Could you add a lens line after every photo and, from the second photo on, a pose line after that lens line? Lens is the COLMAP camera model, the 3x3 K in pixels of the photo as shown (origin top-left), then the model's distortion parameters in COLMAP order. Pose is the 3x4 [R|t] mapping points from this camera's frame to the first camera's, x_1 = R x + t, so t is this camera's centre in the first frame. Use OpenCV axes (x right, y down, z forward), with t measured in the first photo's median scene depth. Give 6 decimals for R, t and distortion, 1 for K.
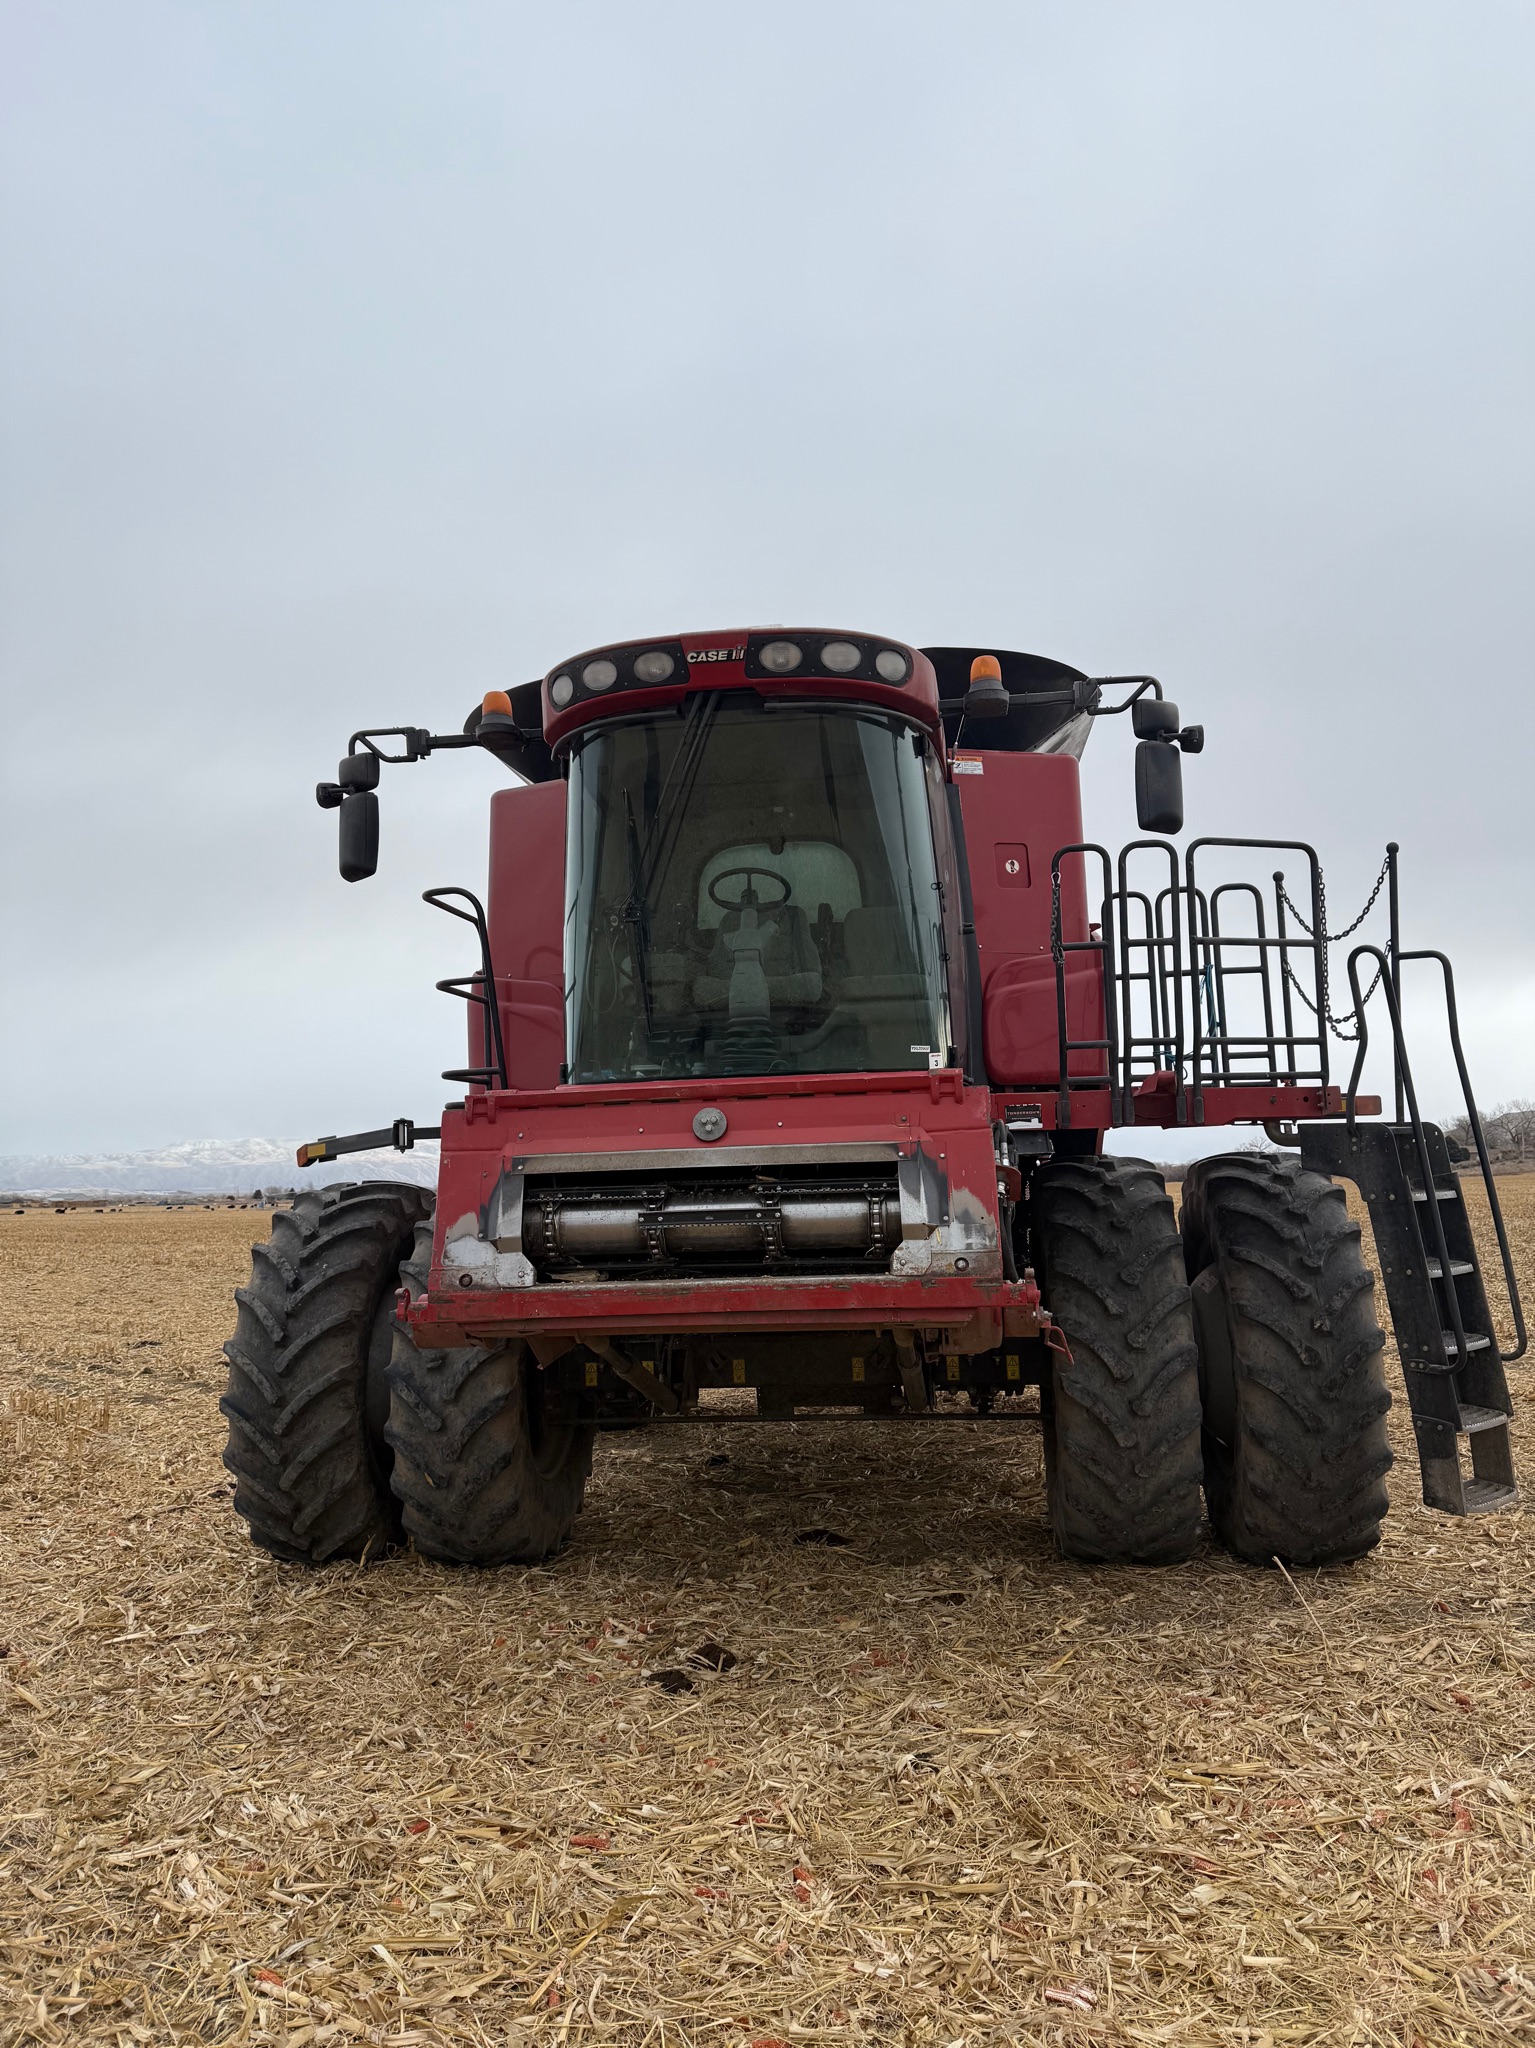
lens RADIAL K [[1420.7, 0, 733.3], [0, 1420.7, 972.7], [0, 0, 1]] dist [0.093536, -0.001803]
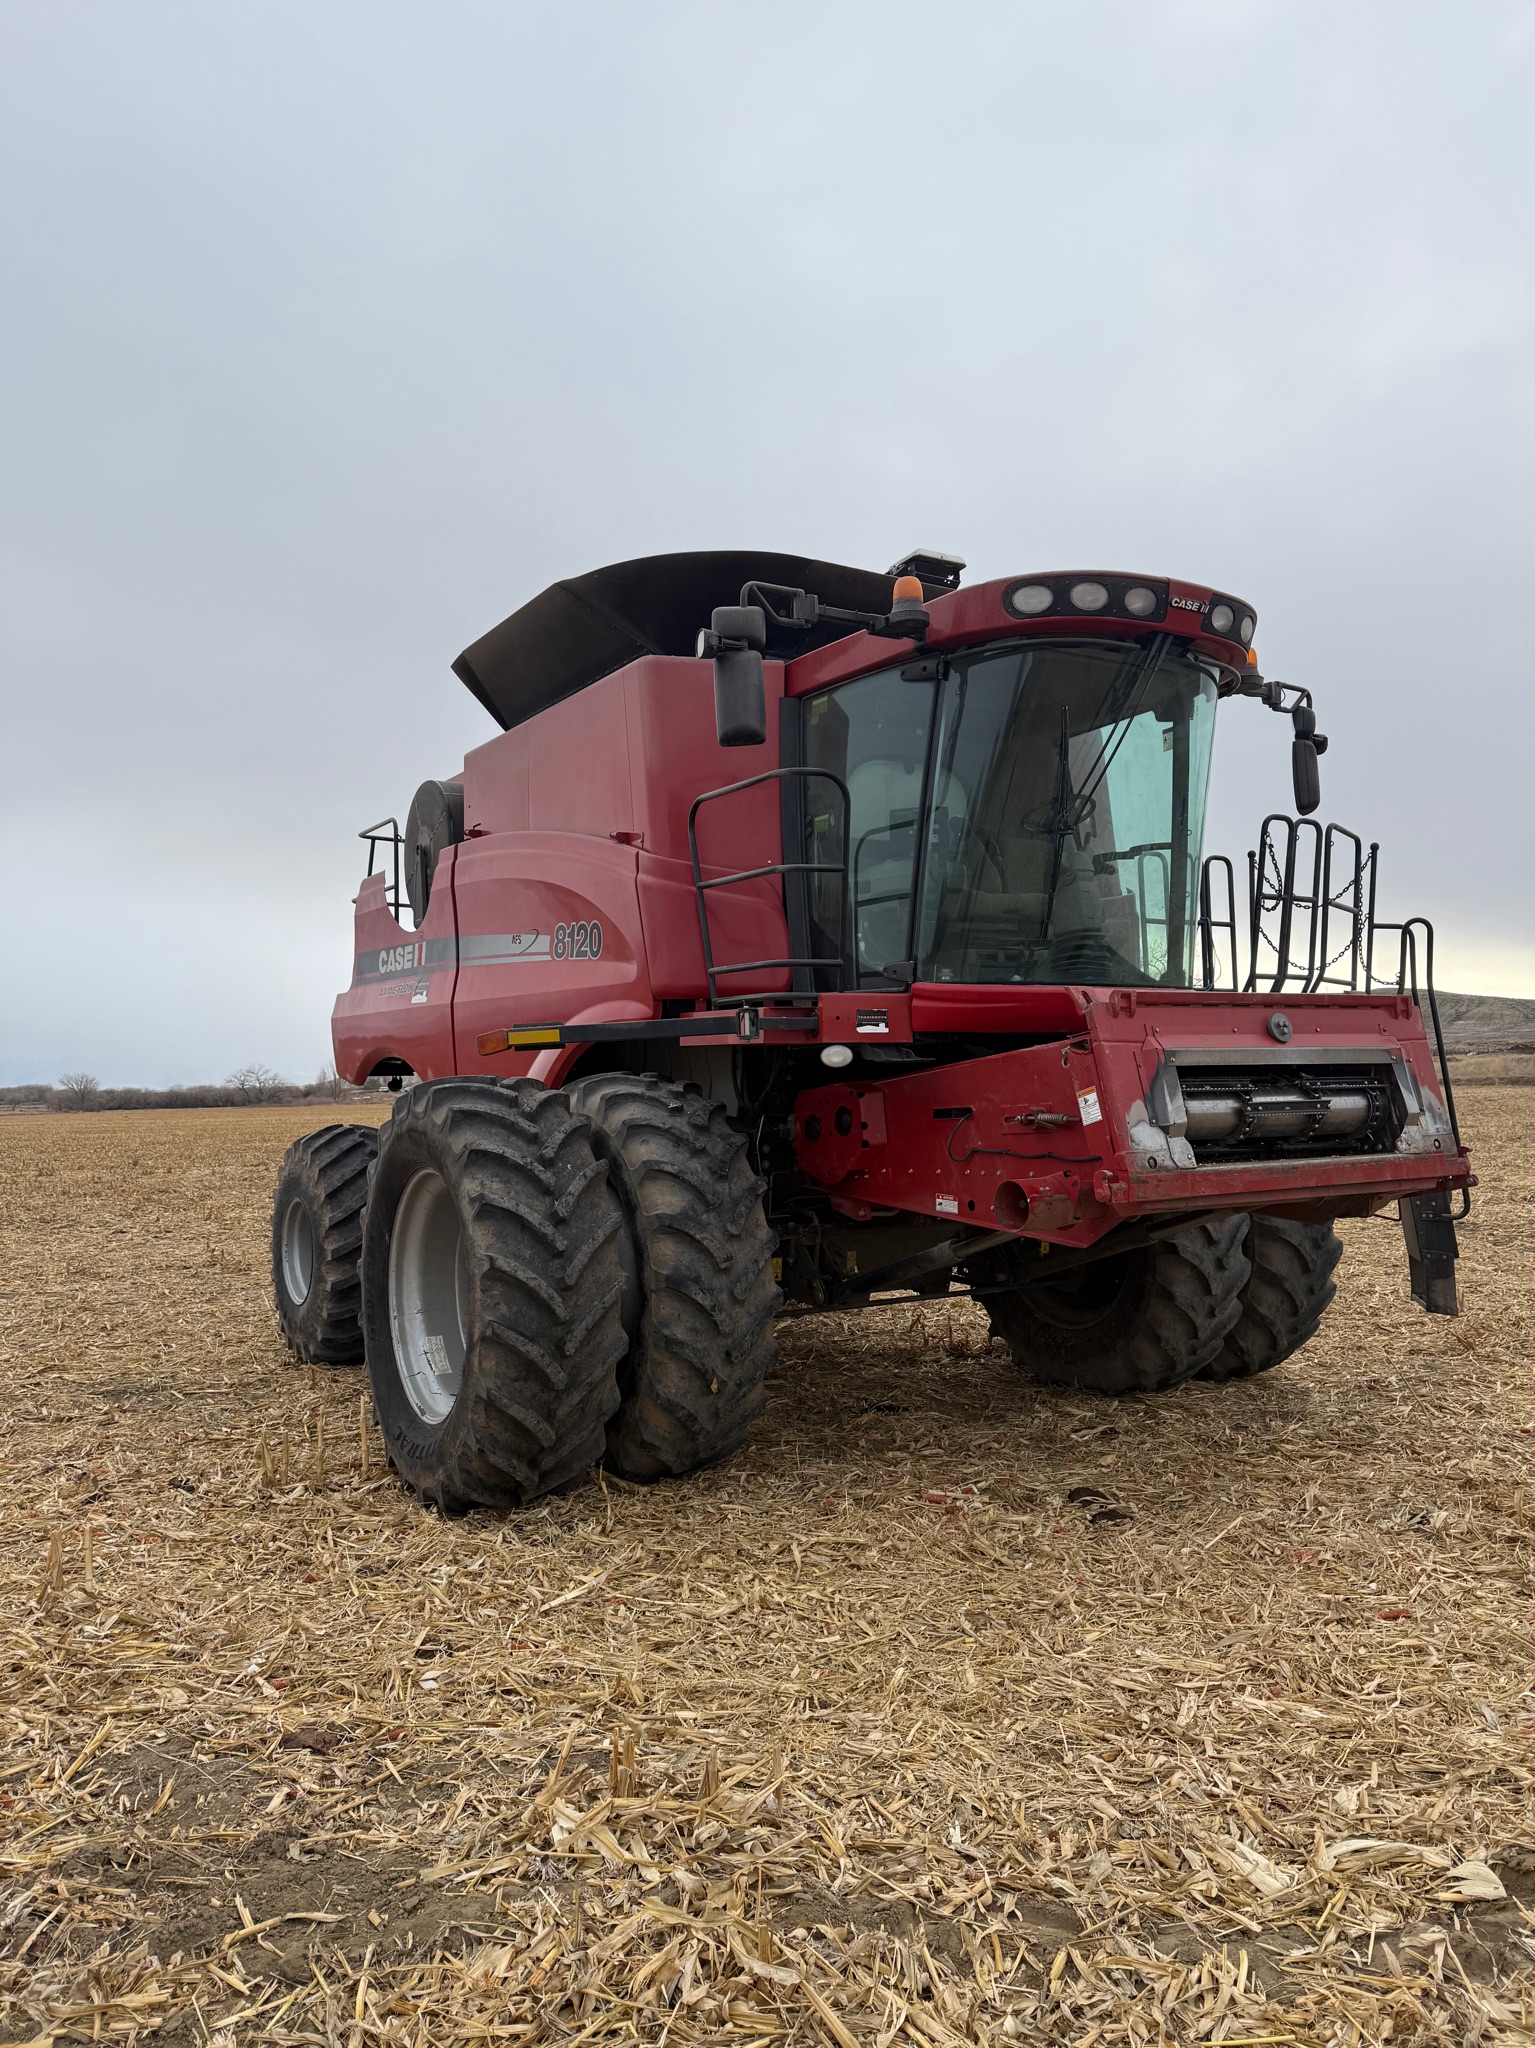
lens RADIAL K [[1420.7, 0, 733.3], [0, 1420.7, 972.7], [0, 0, 1]] dist [0.093536, -0.001803]
pose [[0.797236, 0.061842, 0.600492, -0.950226], [-0.089358, 0.995870, 0.016074, 0.073558], [-0.597018, -0.066473, 0.799469, 0.295761]]
